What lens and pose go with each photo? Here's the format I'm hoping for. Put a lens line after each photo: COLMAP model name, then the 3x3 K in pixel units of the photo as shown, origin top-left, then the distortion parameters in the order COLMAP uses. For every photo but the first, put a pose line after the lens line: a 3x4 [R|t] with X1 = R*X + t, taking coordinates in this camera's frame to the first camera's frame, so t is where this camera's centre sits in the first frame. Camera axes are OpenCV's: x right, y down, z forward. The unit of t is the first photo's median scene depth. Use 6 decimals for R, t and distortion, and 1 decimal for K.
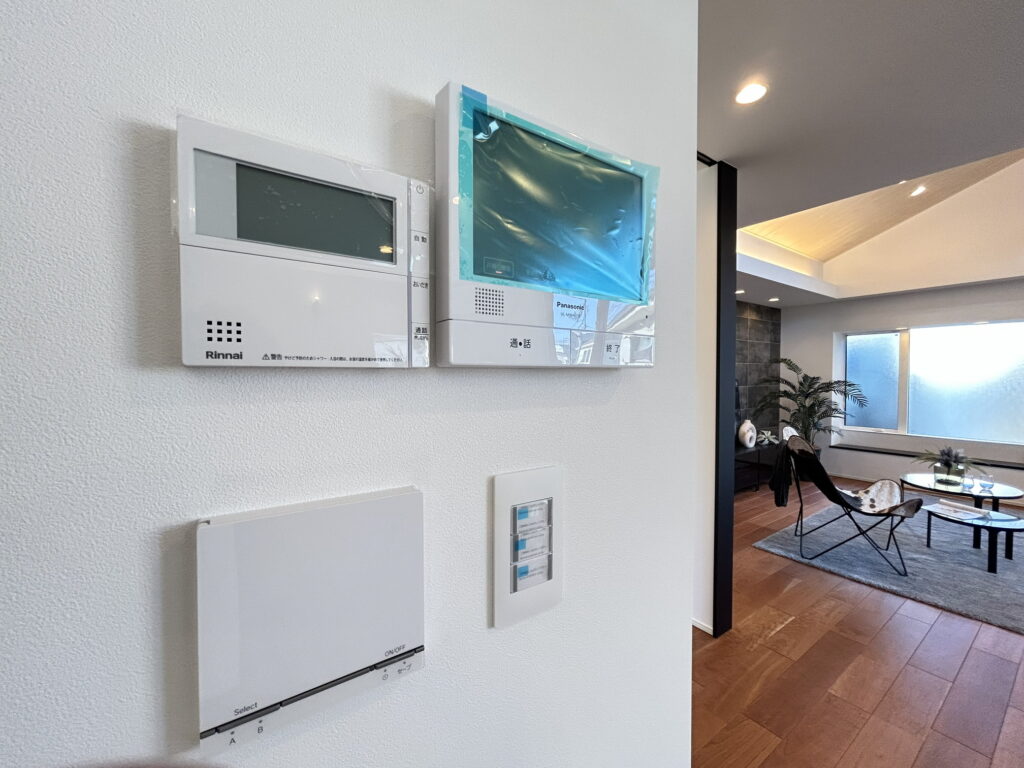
lens RADIAL K [[412.9, 0, 513.6], [0, 412.9, 383.0], [0, 0, 1]] dist [0.000888, -0.000380]
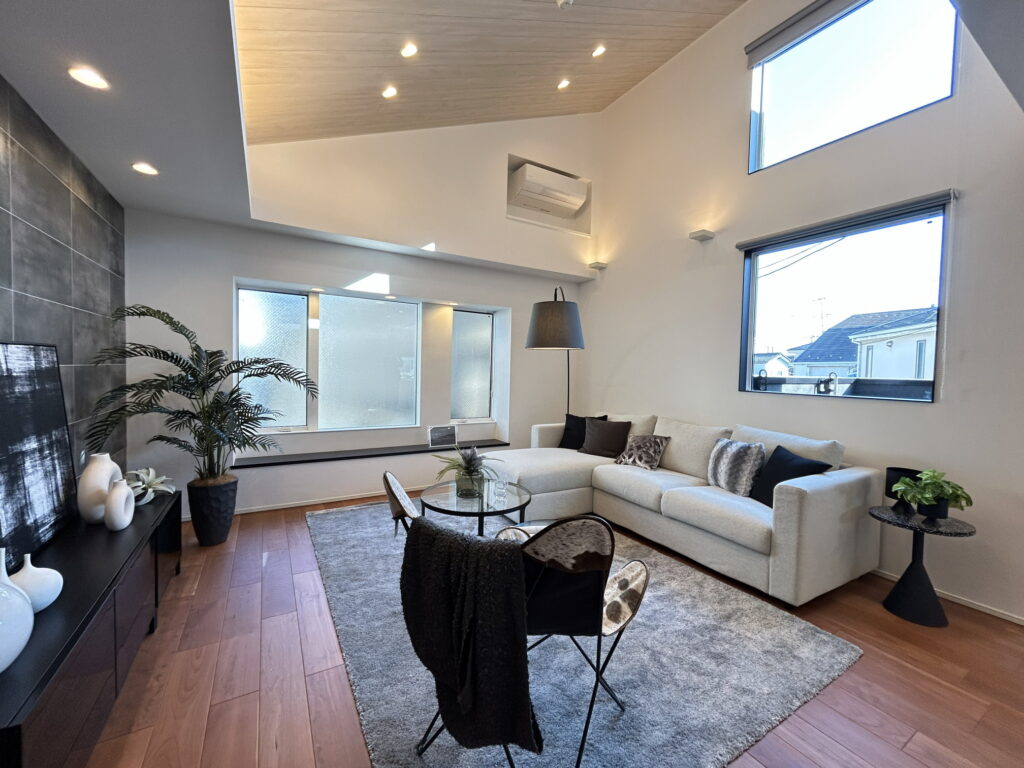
lens RADIAL K [[412.9, 0, 514.6], [0, 412.9, 386.5], [0, 0, 1]] dist [0.000888, -0.000380]
pose [[0.062973, -0.039124, 0.997248, 0.340306], [-0.008960, 0.999169, 0.039765, 0.014979], [-0.997975, -0.011439, 0.062570, 0.949457]]
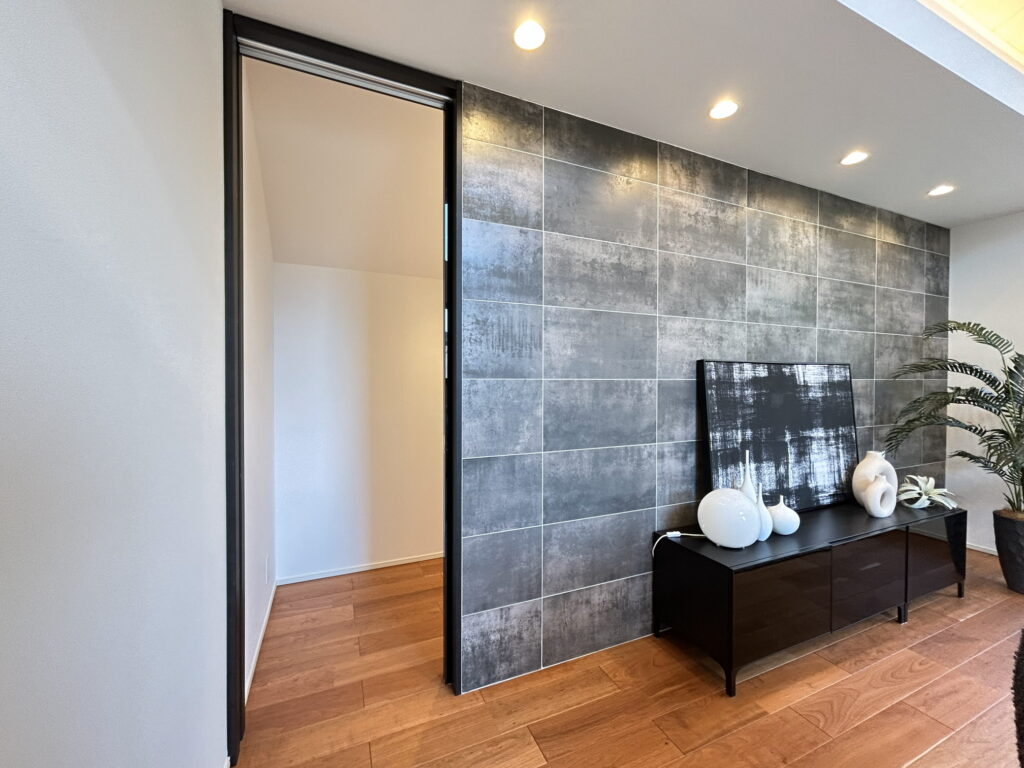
lens RADIAL K [[412.9, 0, 510.6], [0, 412.9, 385.1], [0, 0, 1]] dist [0.000888, -0.000380]
pose [[0.980700, 0.004857, -0.195459, 0.414218], [-0.005884, 0.999972, -0.004675, 0.032624], [0.195431, 0.005735, 0.980701, 0.752594]]
